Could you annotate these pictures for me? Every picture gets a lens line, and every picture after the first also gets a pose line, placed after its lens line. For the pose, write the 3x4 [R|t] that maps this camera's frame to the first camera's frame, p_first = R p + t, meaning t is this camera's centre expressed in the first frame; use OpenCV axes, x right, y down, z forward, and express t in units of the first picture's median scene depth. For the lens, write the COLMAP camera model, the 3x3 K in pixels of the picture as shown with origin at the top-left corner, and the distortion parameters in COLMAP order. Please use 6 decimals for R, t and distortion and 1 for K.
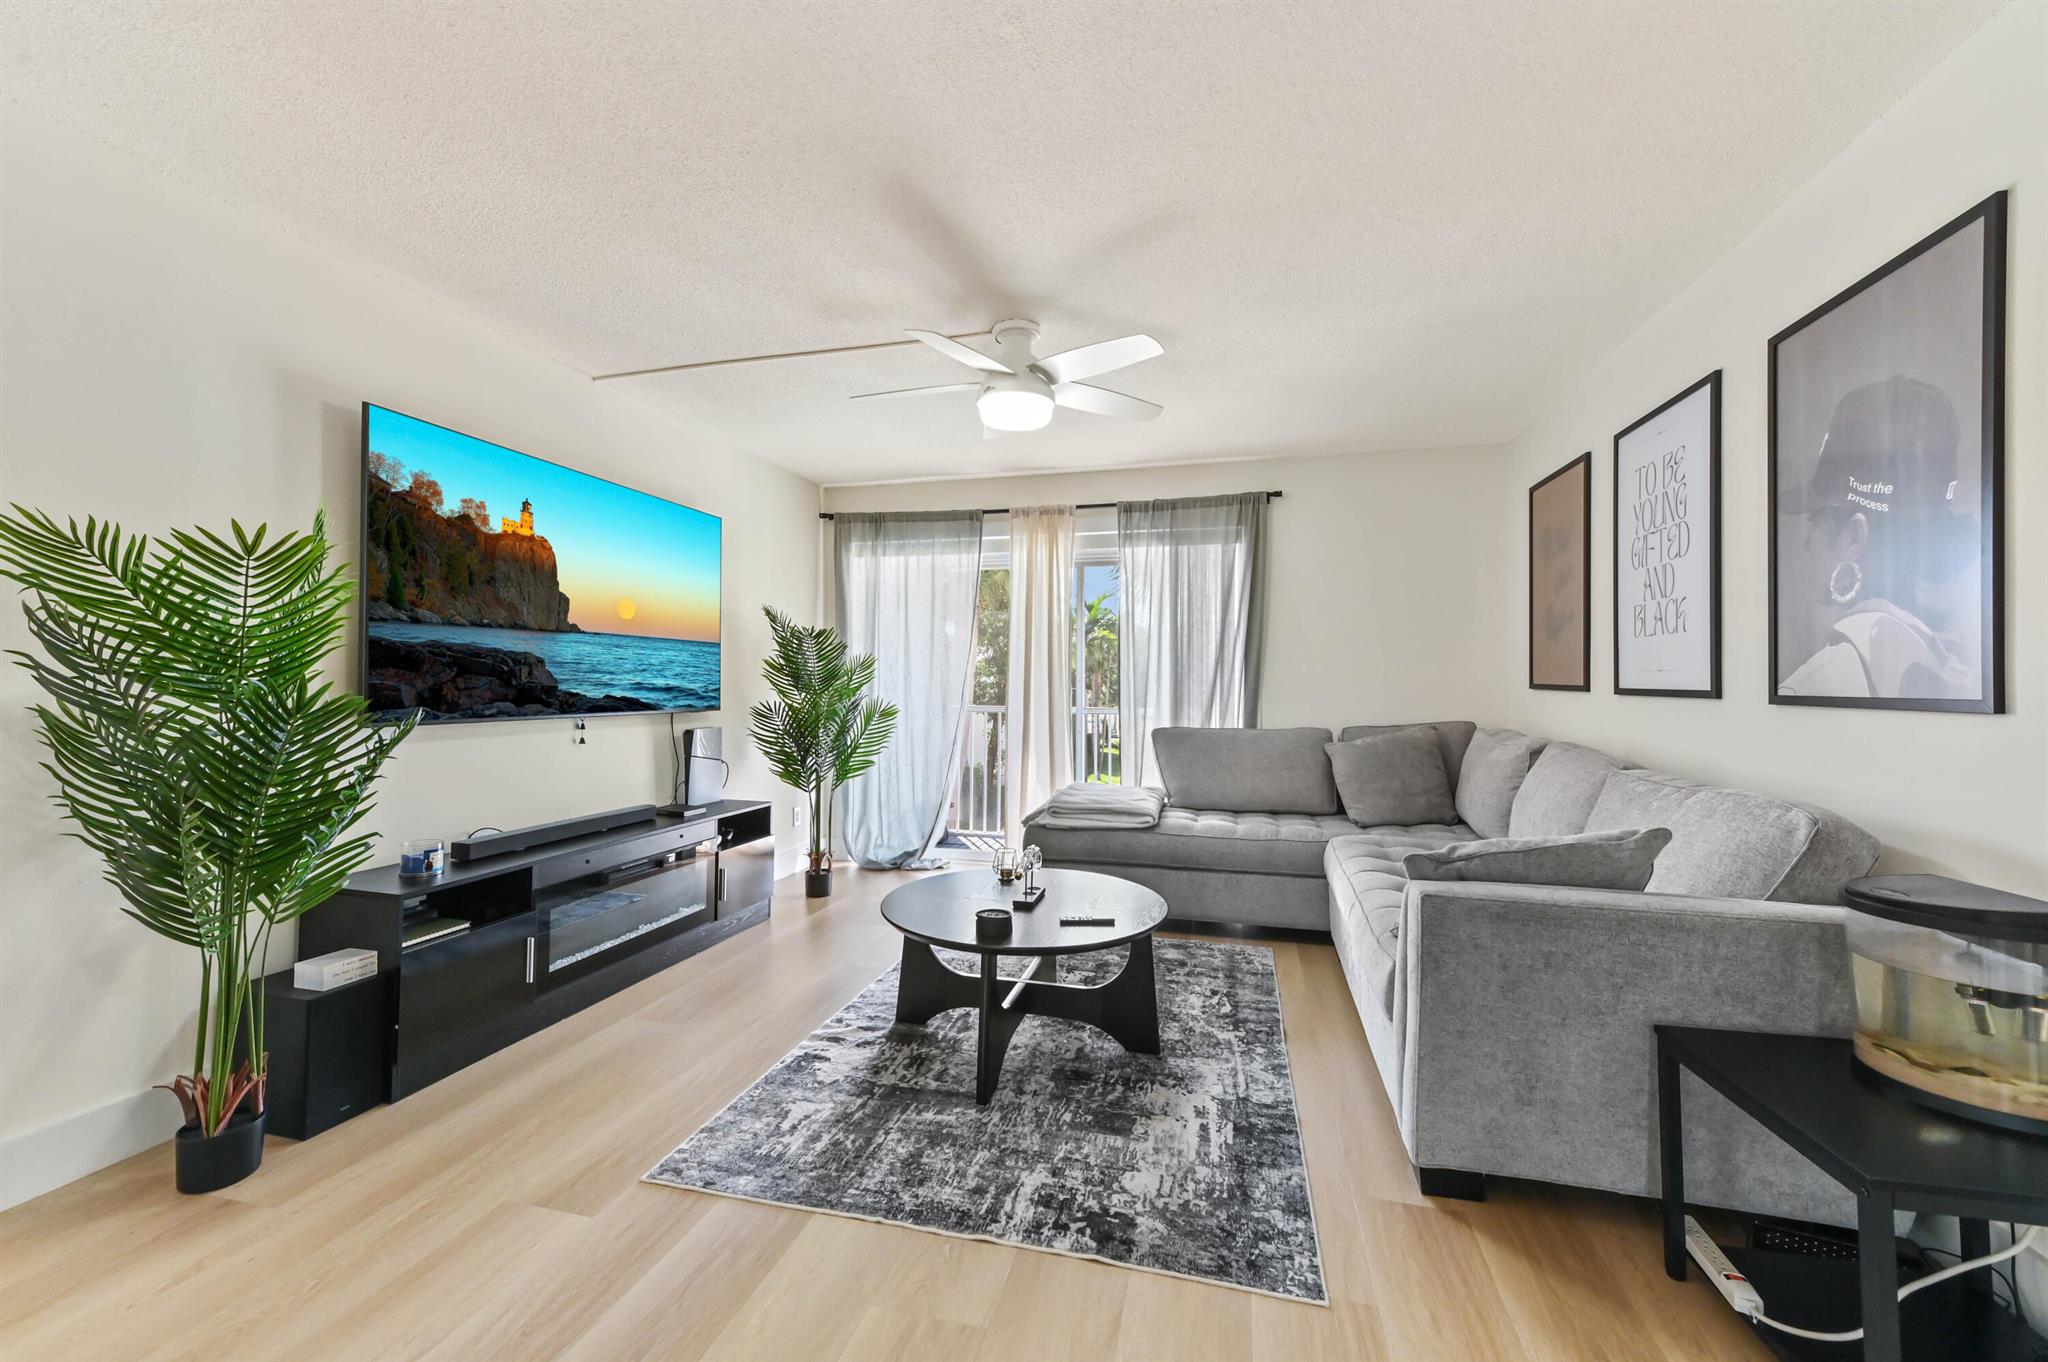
lens RADIAL K [[803.4, 0, 1029.8], [0, 803.4, 672.3], [0, 0, 1]] dist [0.012250, 0.001122]
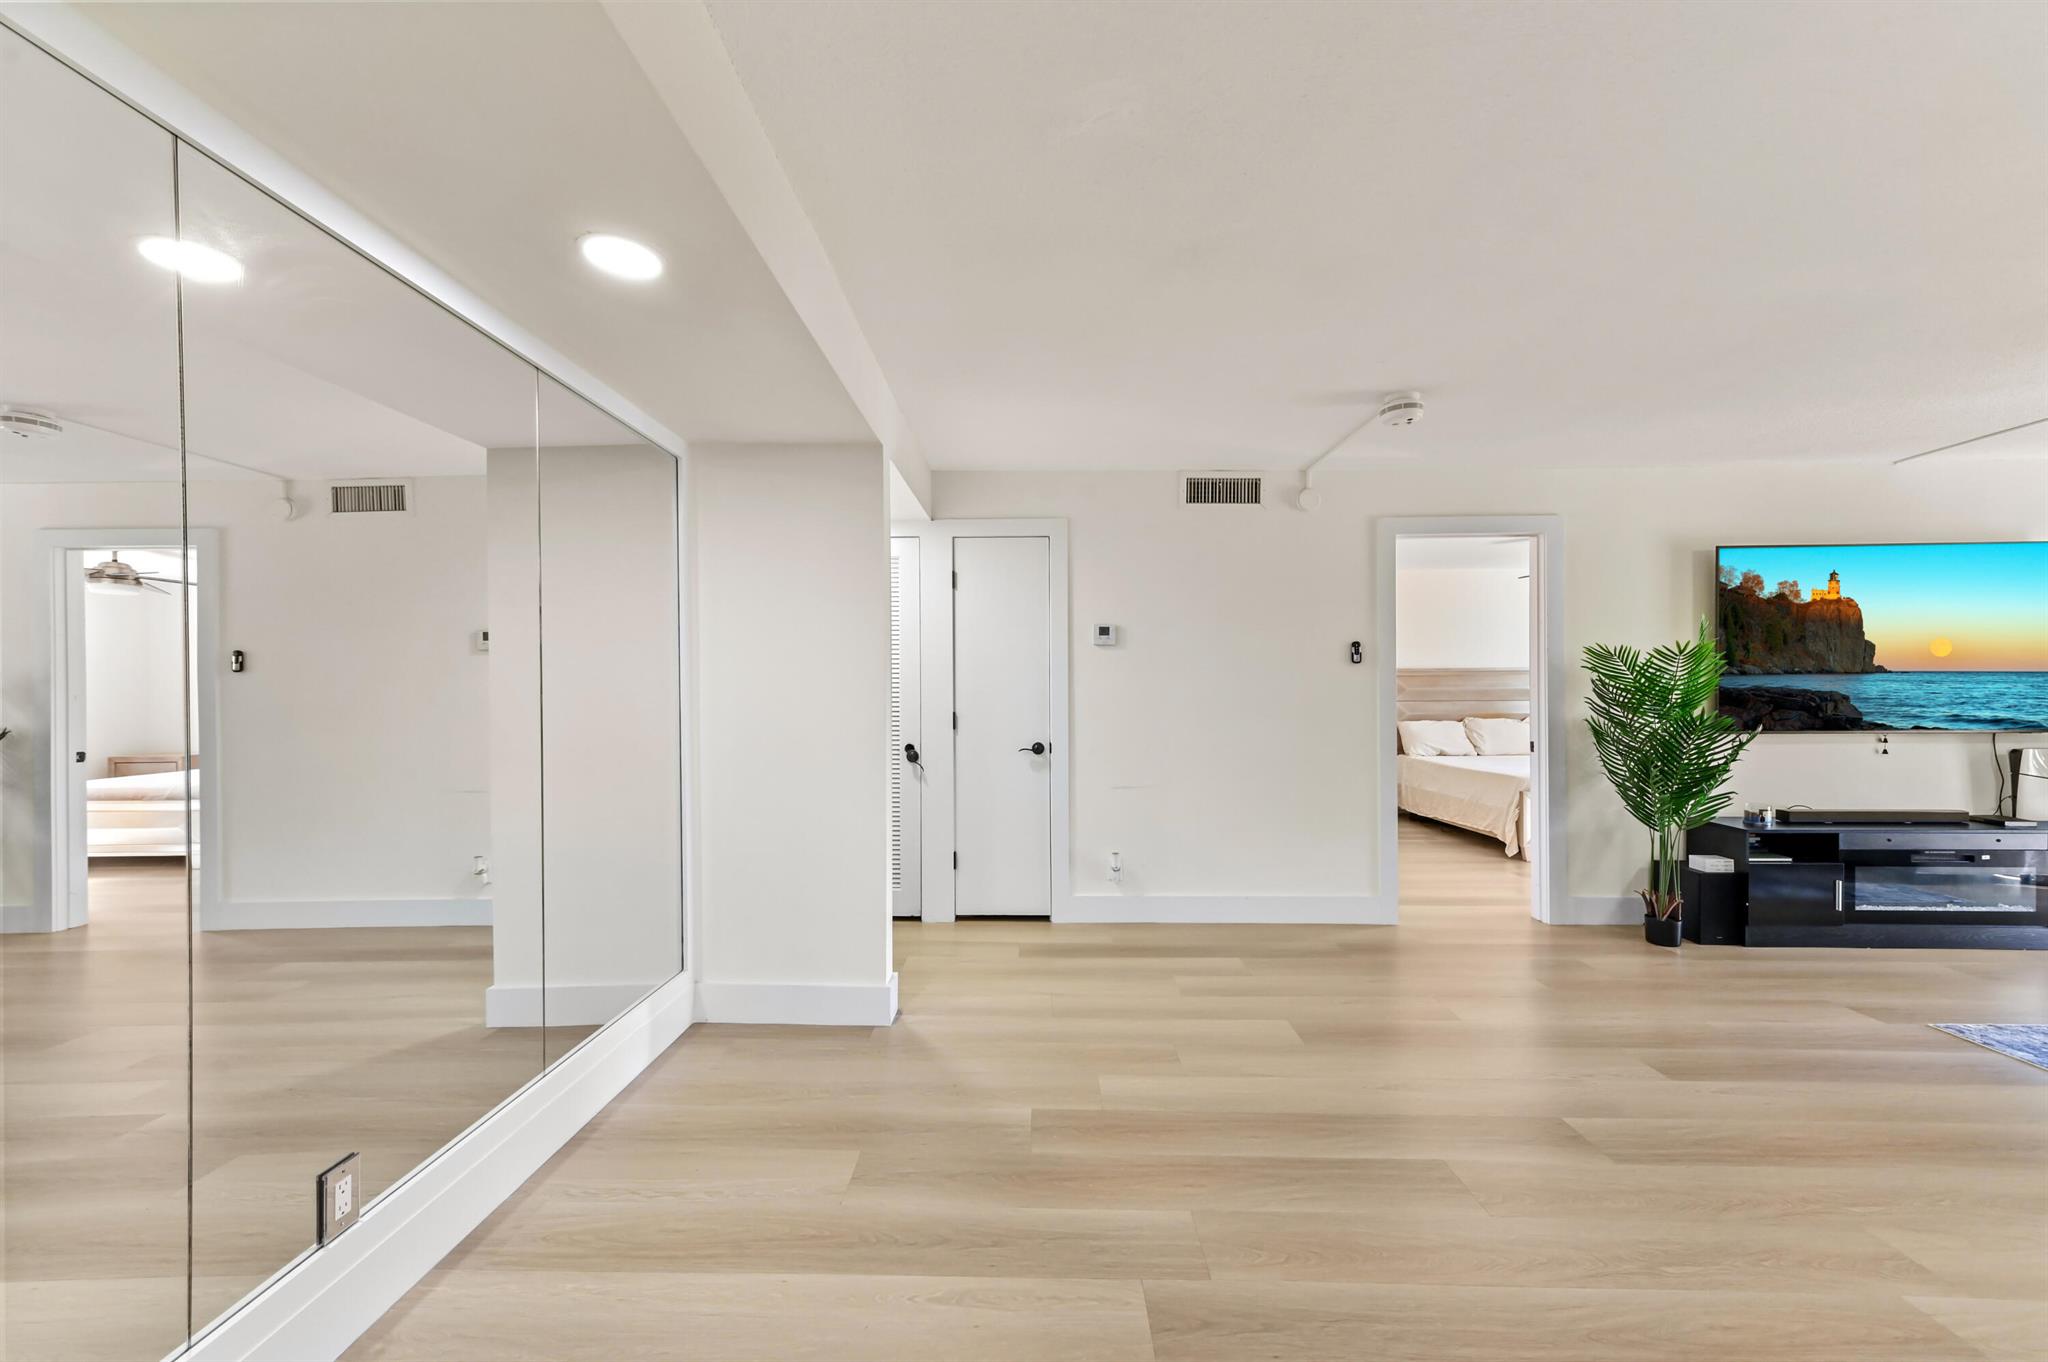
lens RADIAL K [[803.4, 0, 1028.2], [0, 803.4, 700.4], [0, 0, 1]] dist [0.012250, 0.001122]
pose [[0.233685, 0.004160, -0.972304, 0.513732], [0.022106, 0.999710, 0.009590, -0.052711], [0.972061, -0.023734, 0.233525, -0.830153]]
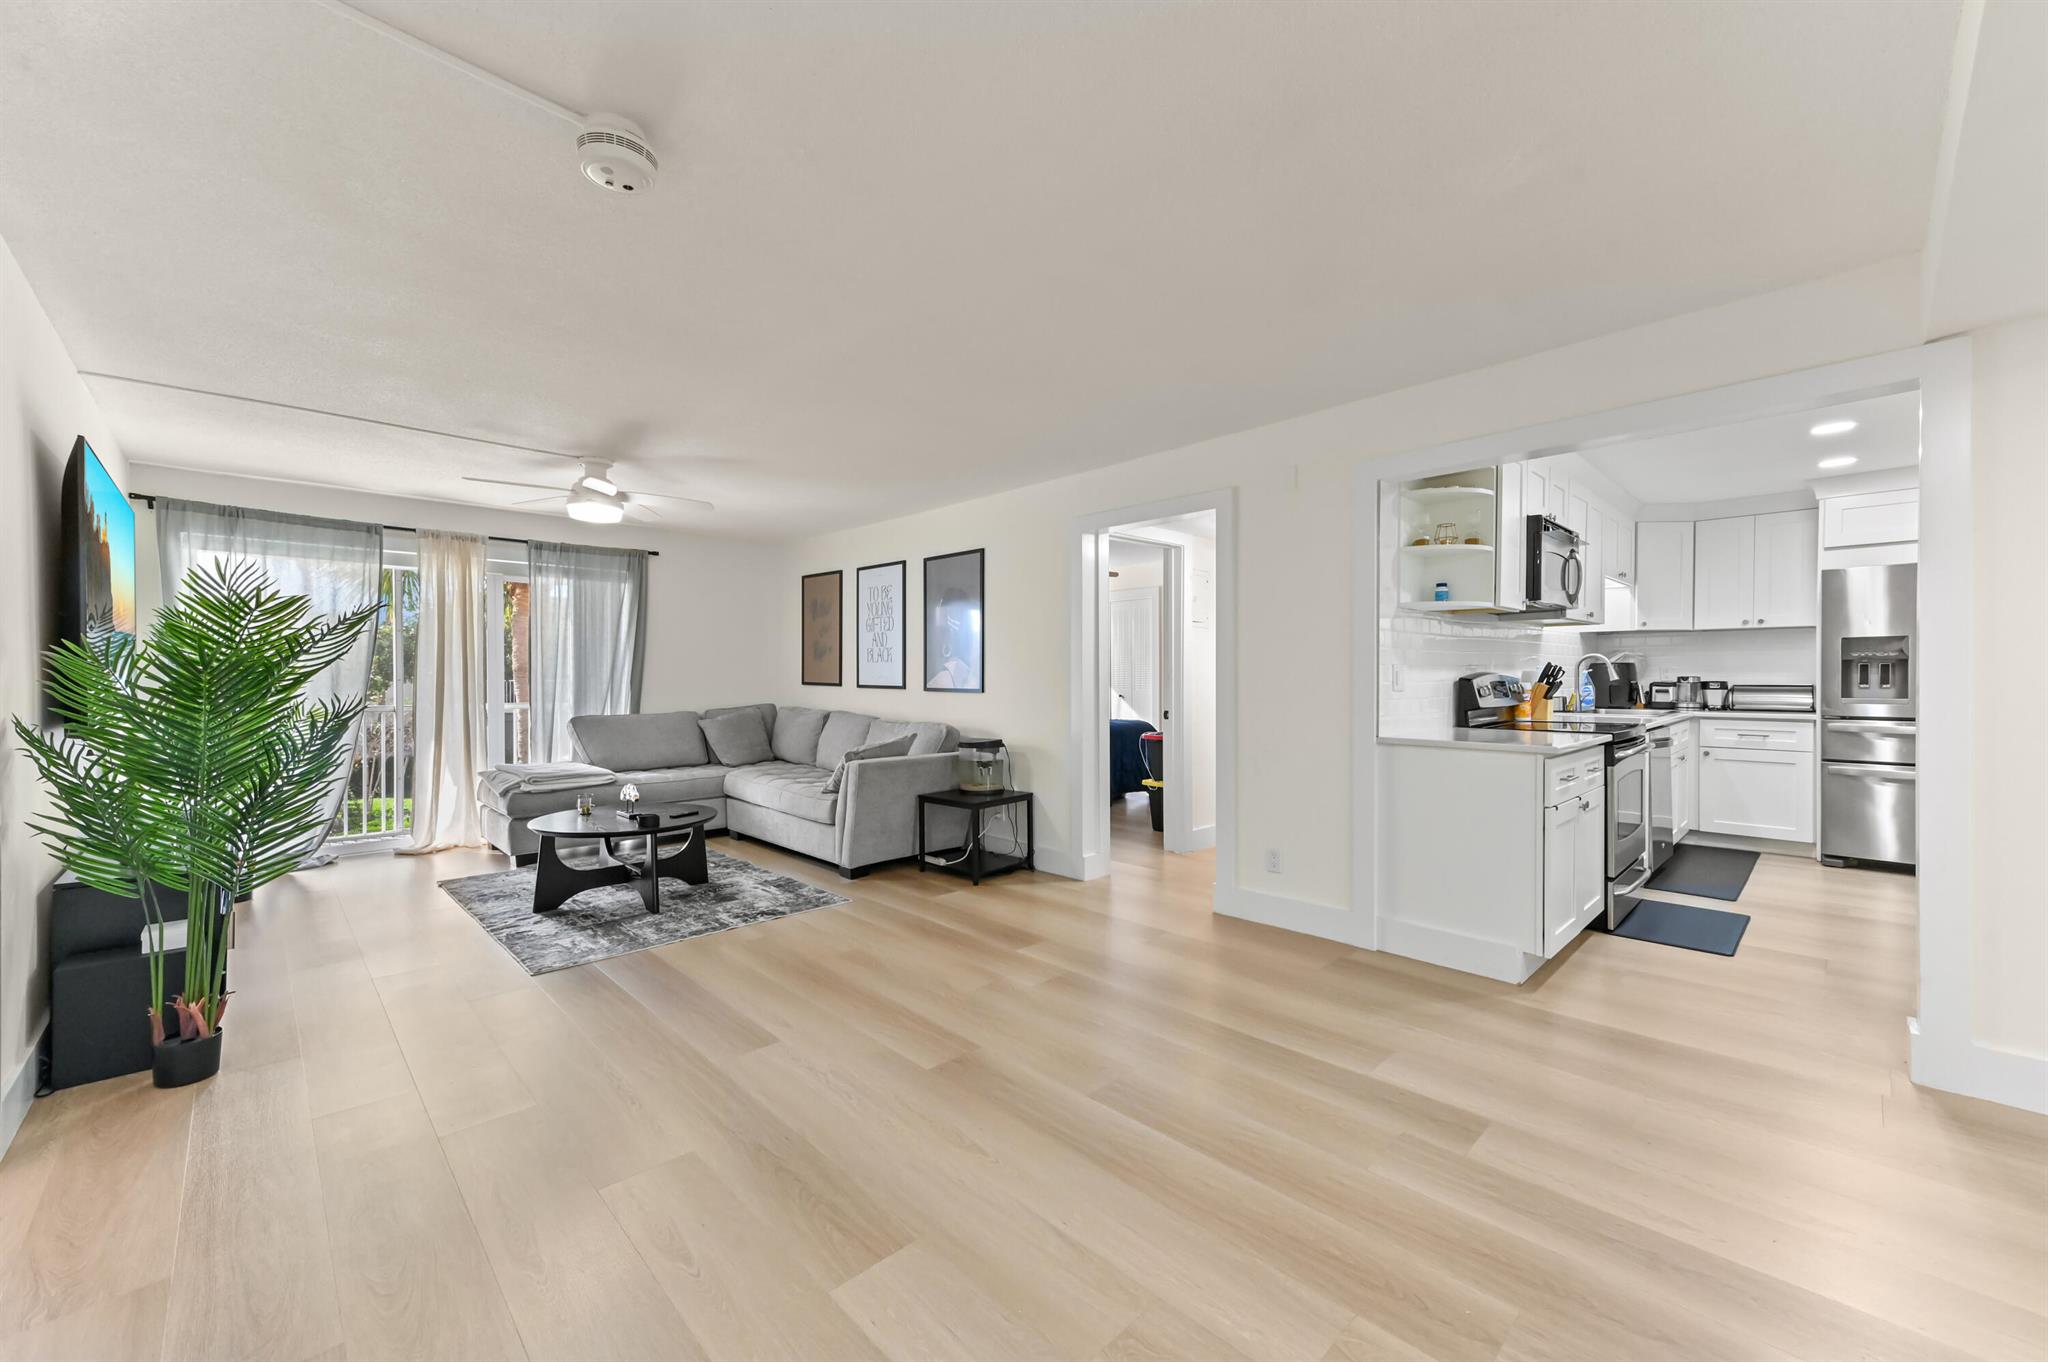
lens RADIAL K [[803.4, 0, 1026.2], [0, 803.4, 684.7], [0, 0, 1]] dist [0.012250, 0.001122]
pose [[0.522897, -0.014373, 0.852275, -1.071106], [-0.010483, 0.999674, 0.023290, -0.042999], [-0.852332, -0.021113, 0.522576, -0.625867]]
